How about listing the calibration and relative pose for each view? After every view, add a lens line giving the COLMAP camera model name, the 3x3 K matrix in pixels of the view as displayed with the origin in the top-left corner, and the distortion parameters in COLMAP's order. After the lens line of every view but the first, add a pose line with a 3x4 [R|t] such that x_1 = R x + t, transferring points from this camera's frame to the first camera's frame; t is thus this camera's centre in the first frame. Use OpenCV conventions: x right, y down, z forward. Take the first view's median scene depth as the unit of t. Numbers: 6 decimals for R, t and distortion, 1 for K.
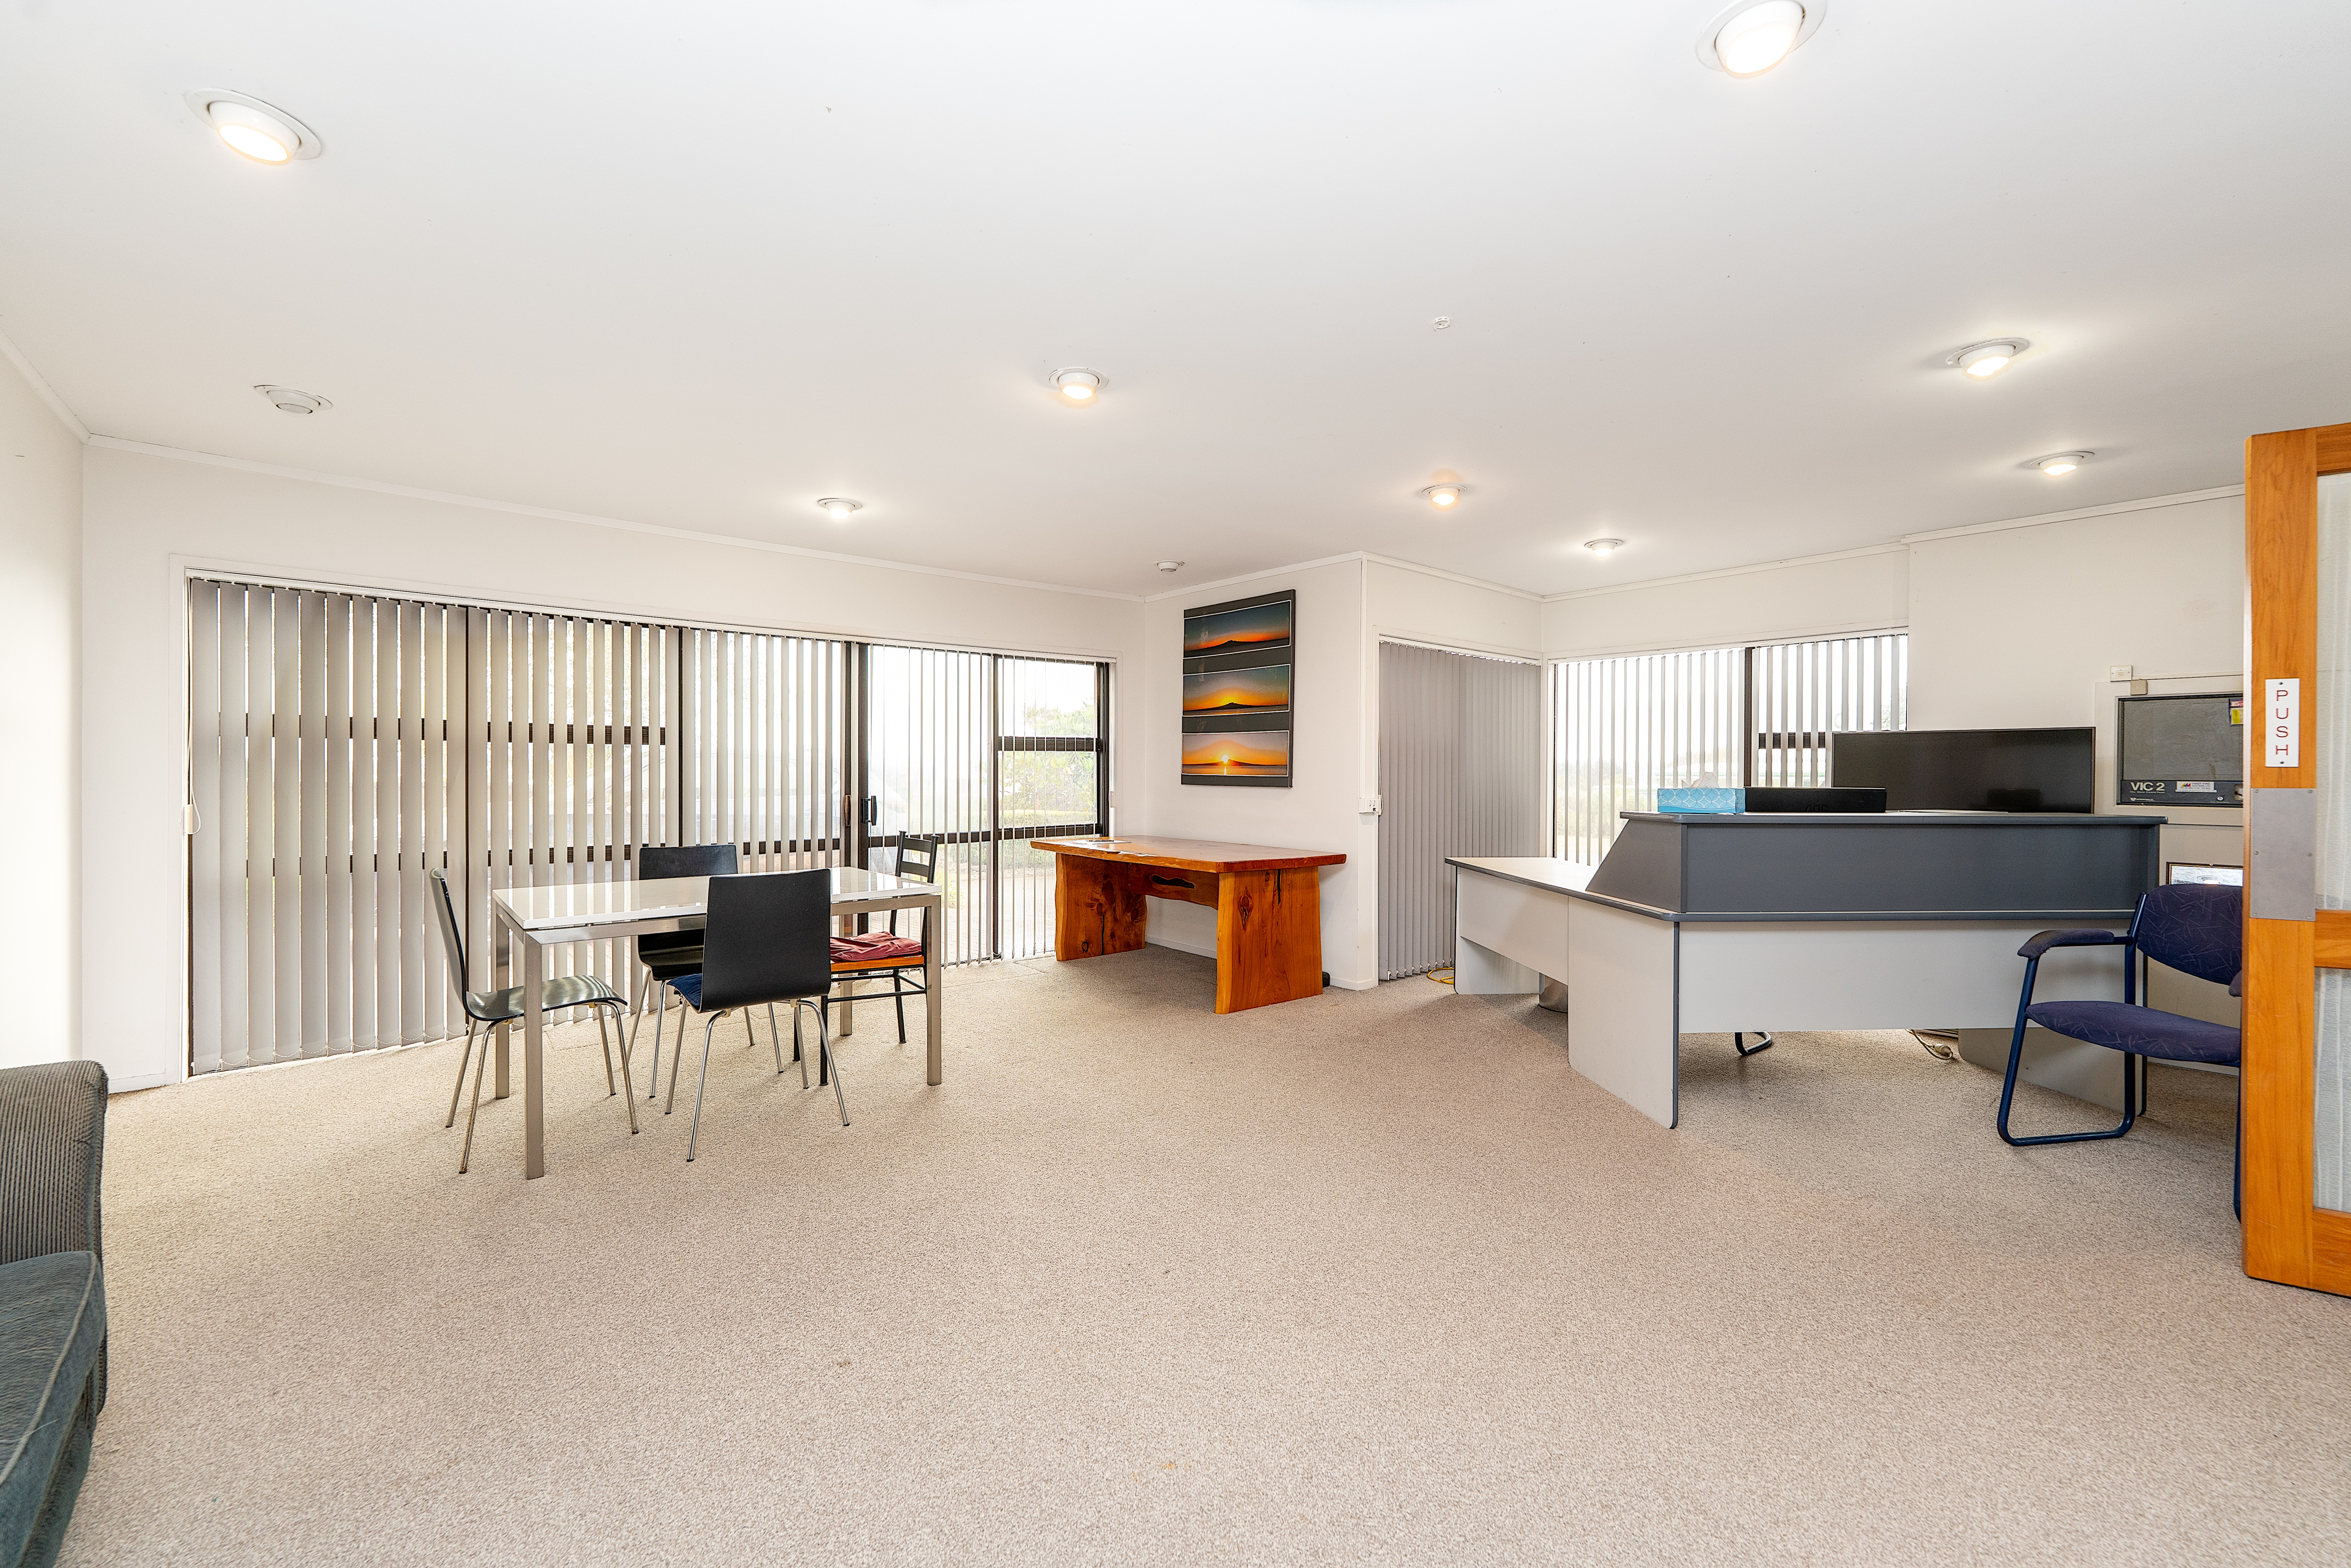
lens RADIAL K [[958.5, 0, 1164.0], [0, 958.5, 778.6], [0, 0, 1]] dist [-0.001630, -0.000084]
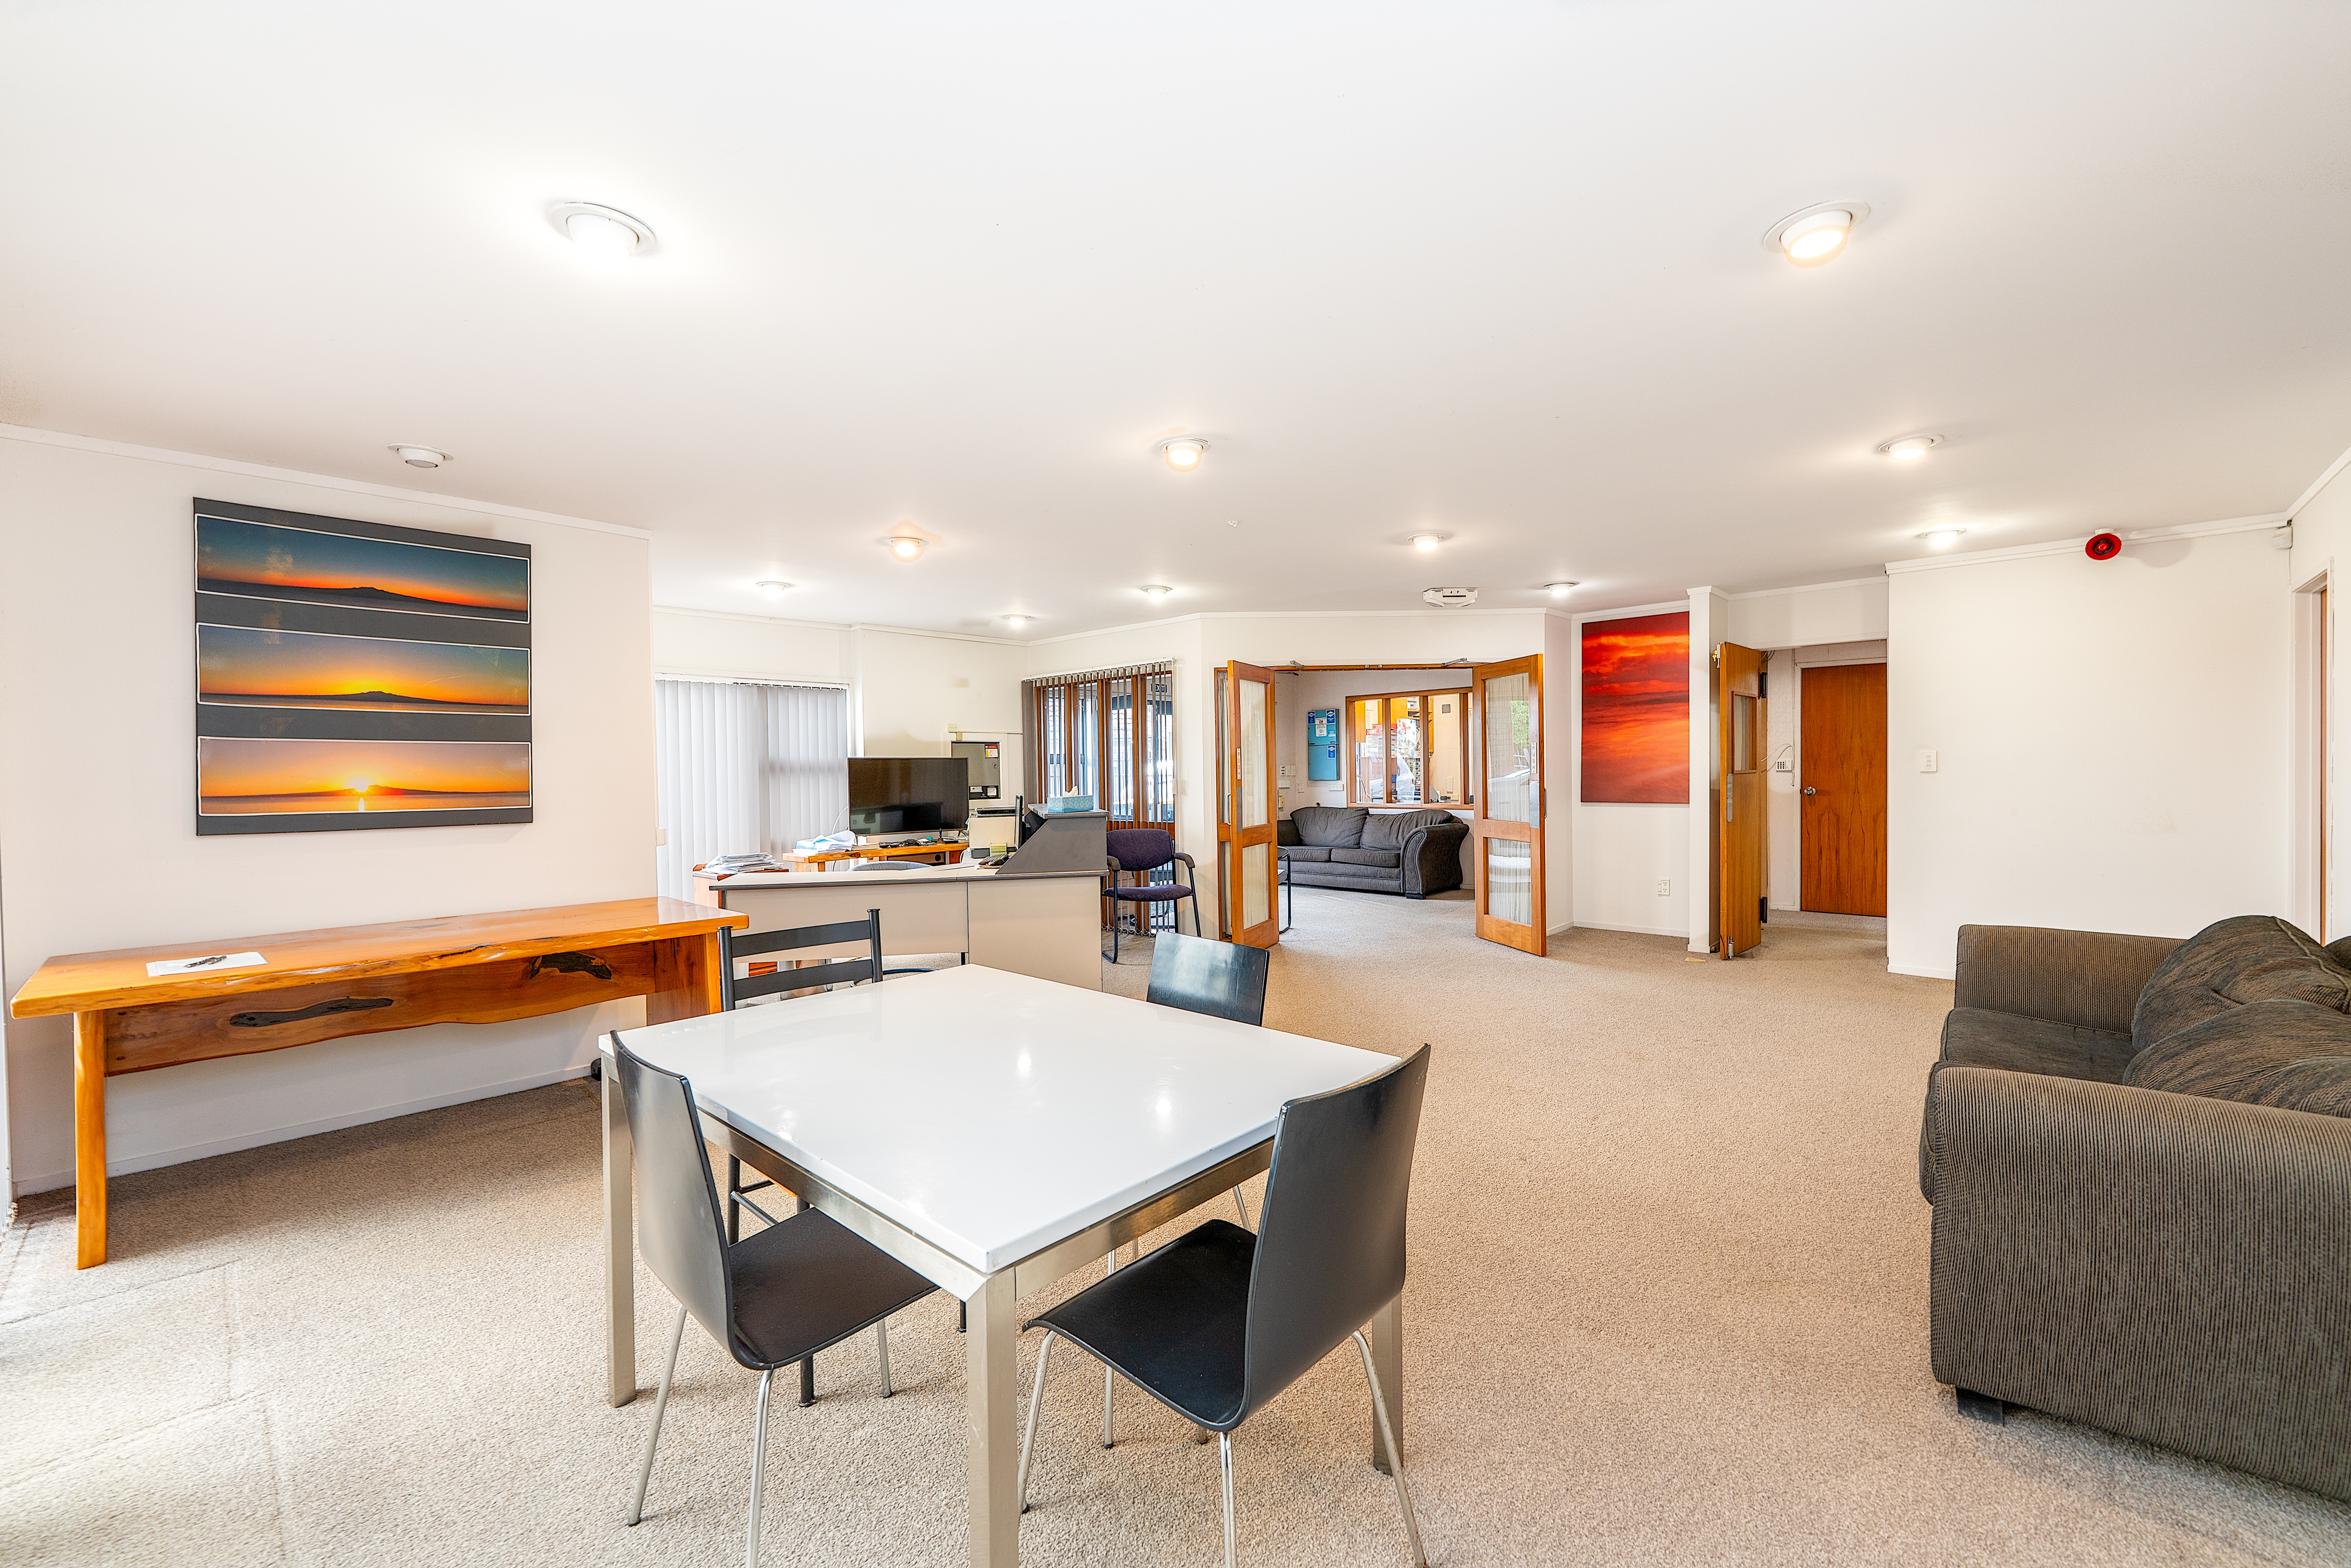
lens RADIAL K [[958.5, 0, 1164.0], [0, 958.5, 778.6], [0, 0, 1]] dist [-0.001630, -0.000084]
pose [[-0.108323, -0.012628, 0.994036, -0.607632], [0.017636, 0.999738, 0.014622, -0.025316], [-0.993959, 0.019115, -0.108072, 0.597071]]
